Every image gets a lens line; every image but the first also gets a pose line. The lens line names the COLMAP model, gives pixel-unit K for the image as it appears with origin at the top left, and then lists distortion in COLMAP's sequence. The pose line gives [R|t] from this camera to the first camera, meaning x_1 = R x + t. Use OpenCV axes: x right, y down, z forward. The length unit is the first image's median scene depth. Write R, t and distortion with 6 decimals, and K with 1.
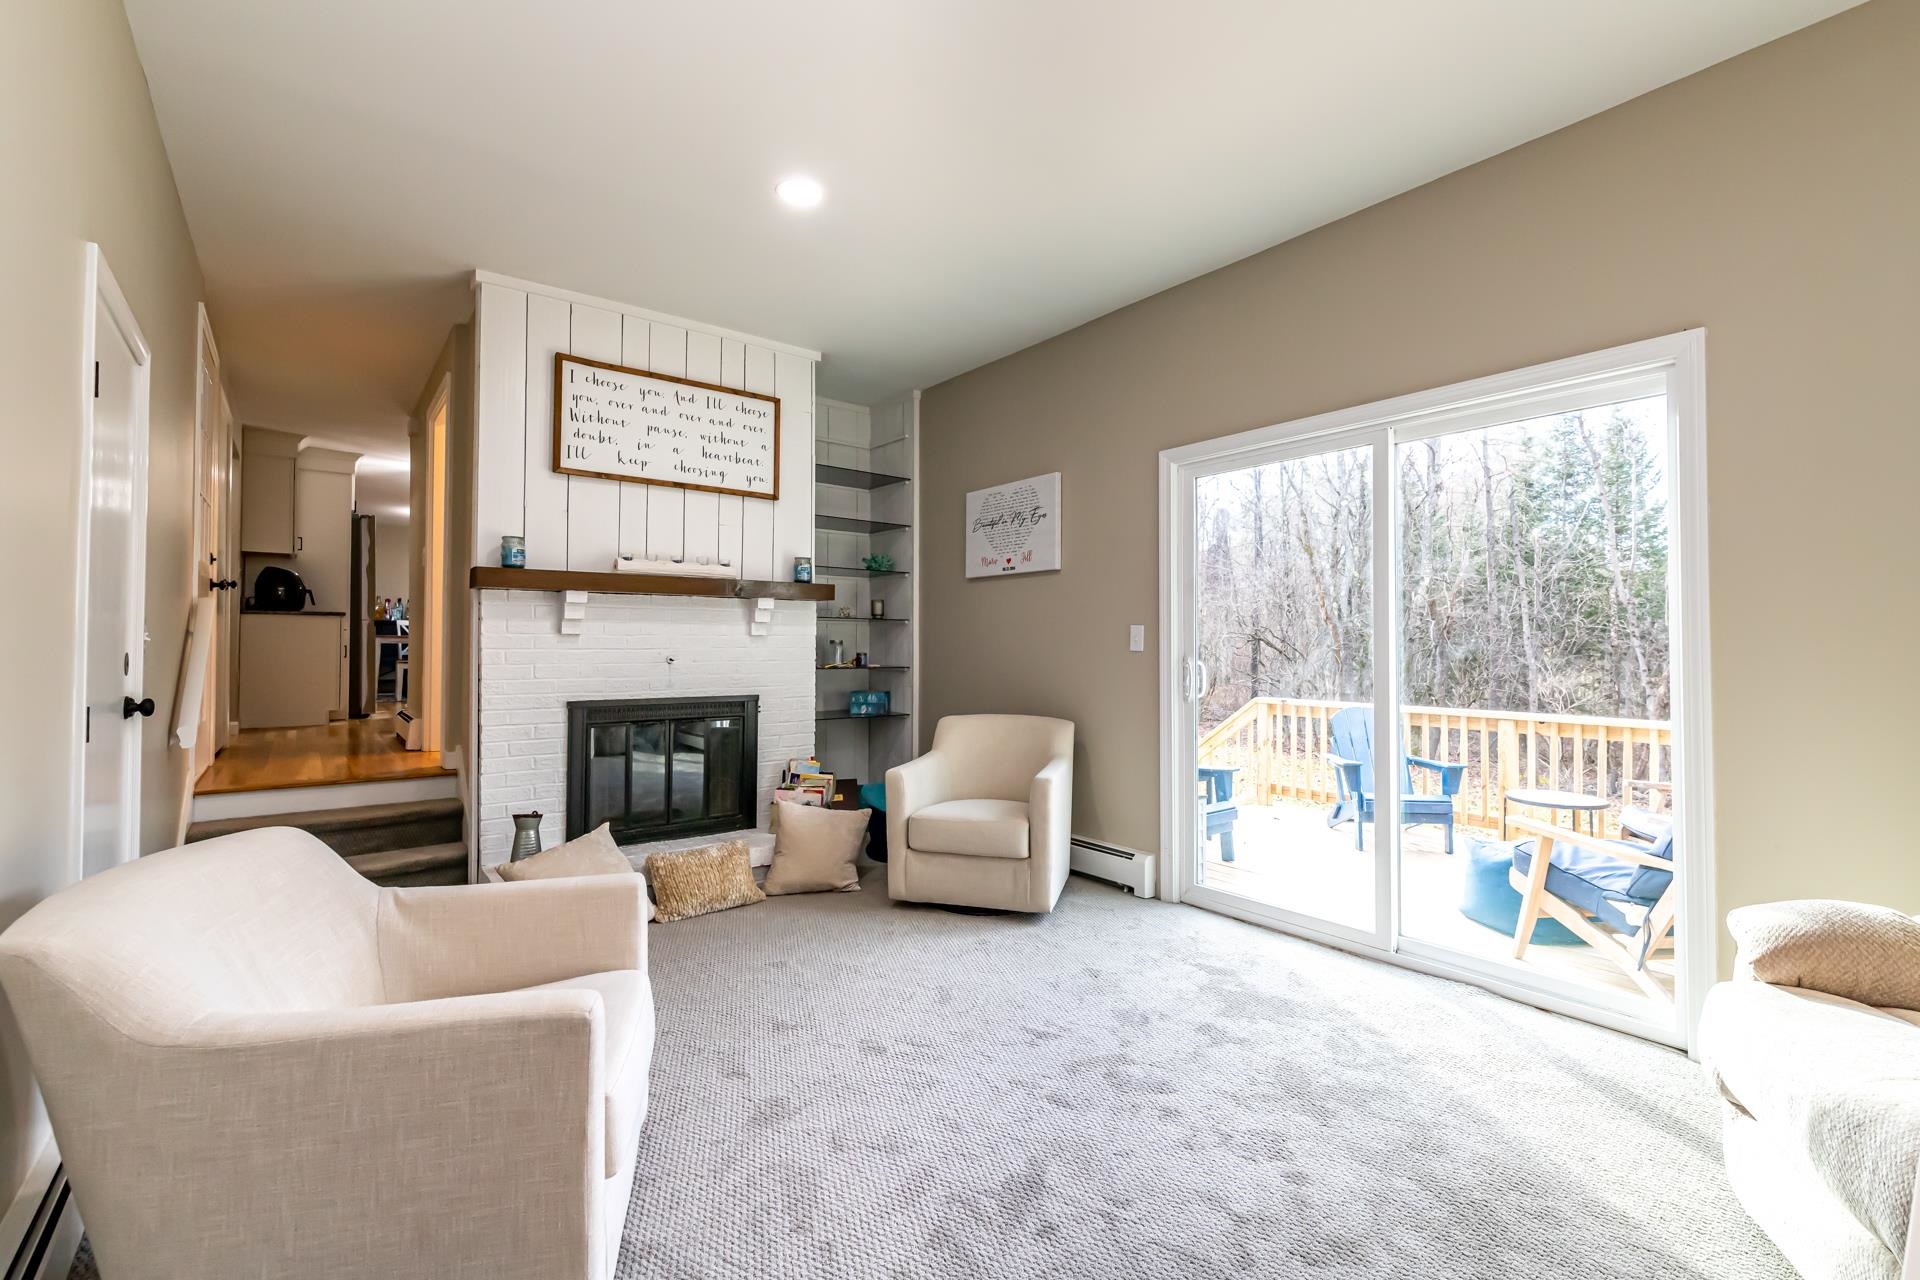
lens RADIAL K [[836.8, 0, 957.7], [0, 836.8, 639.5], [0, 0, 1]] dist [-0.004985, -0.000194]
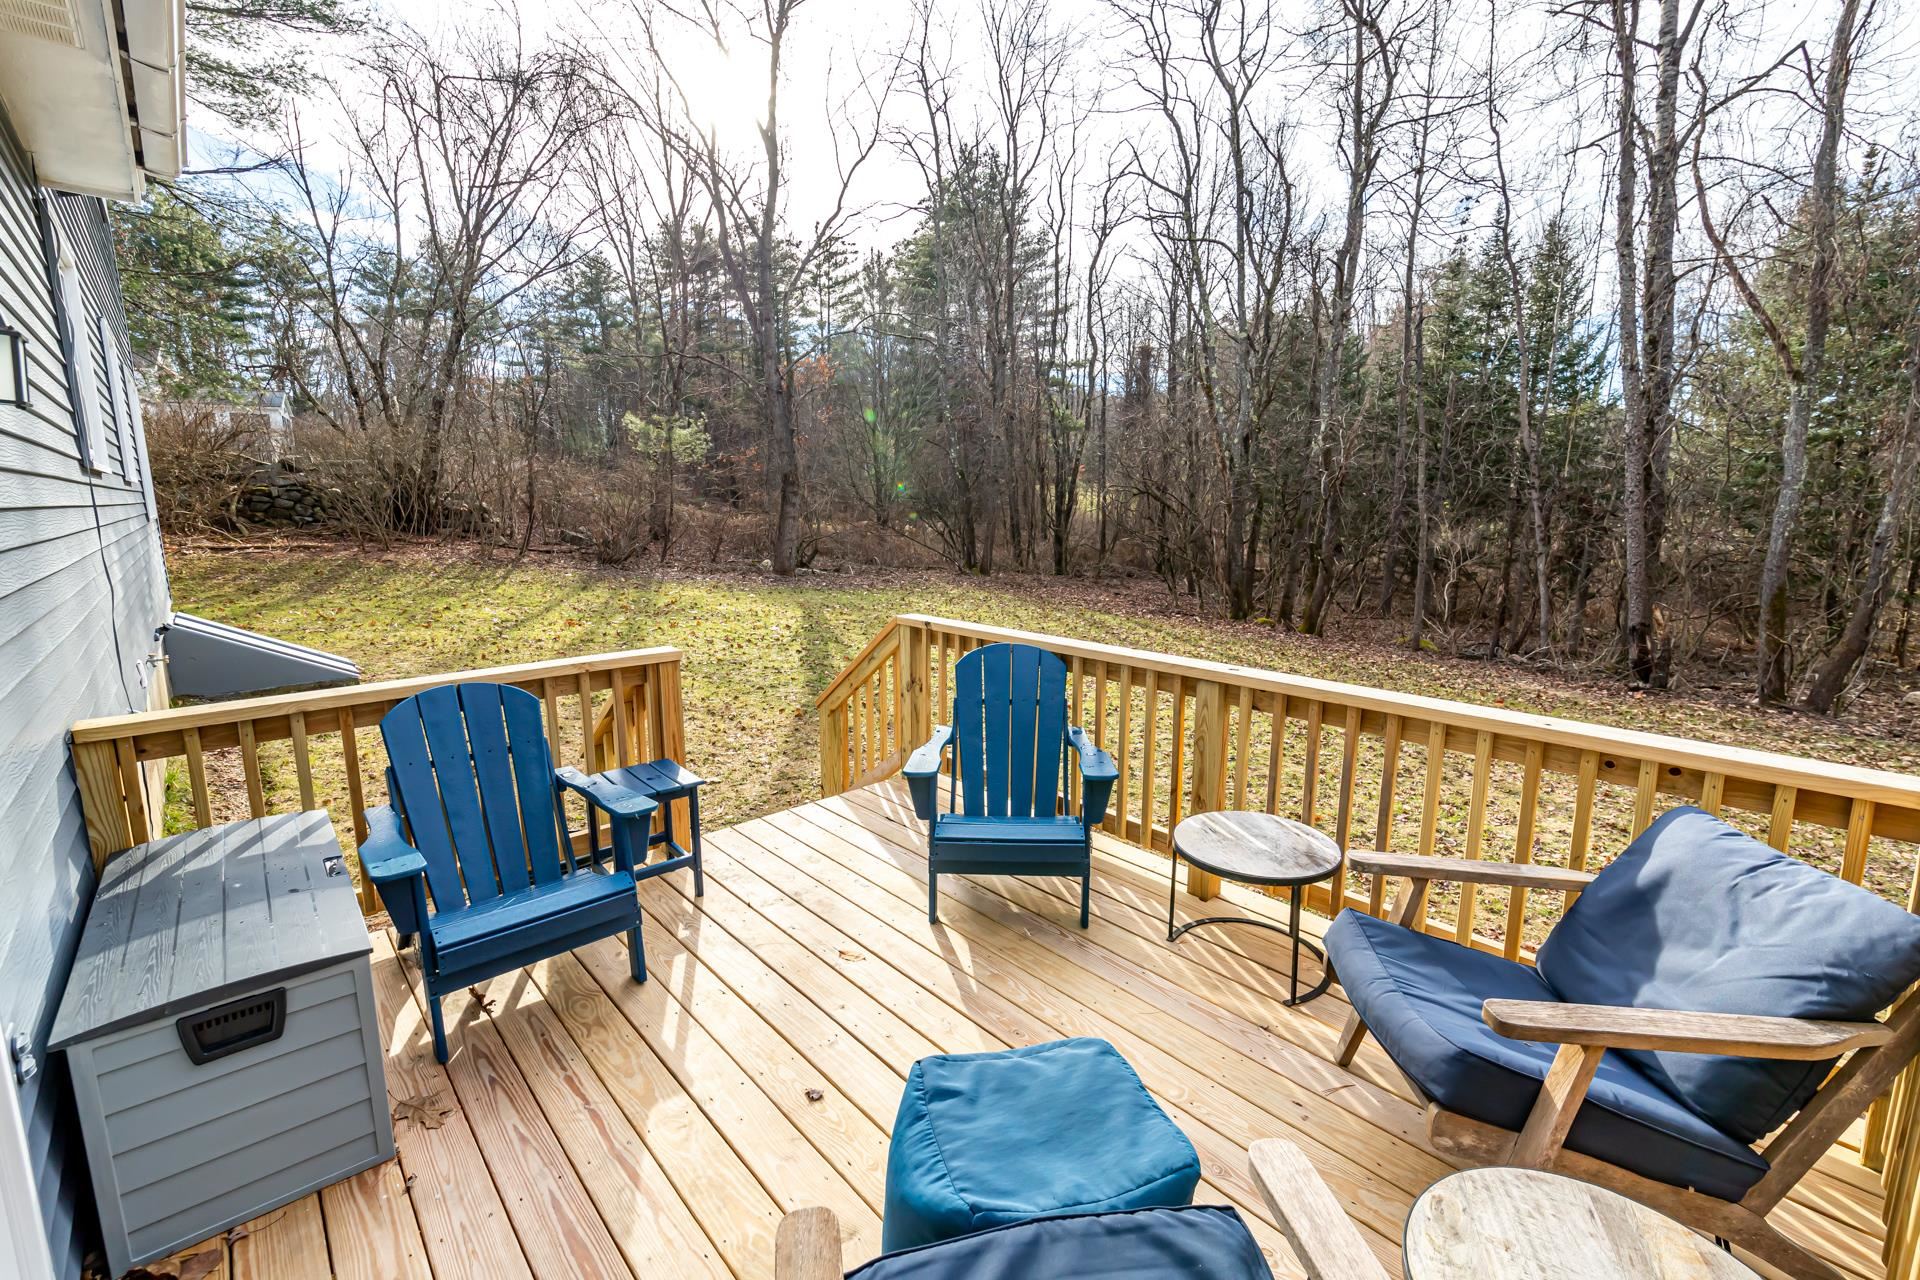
lens RADIAL K [[836.8, 0, 961.6], [0, 836.8, 641.5], [0, 0, 1]] dist [-0.004985, -0.000194]
pose [[0.997271, -0.021788, 0.070533, 0.098158], [0.008800, 0.983726, 0.179458, -0.006556], [-0.073295, -0.178348, 0.981234, 0.098618]]
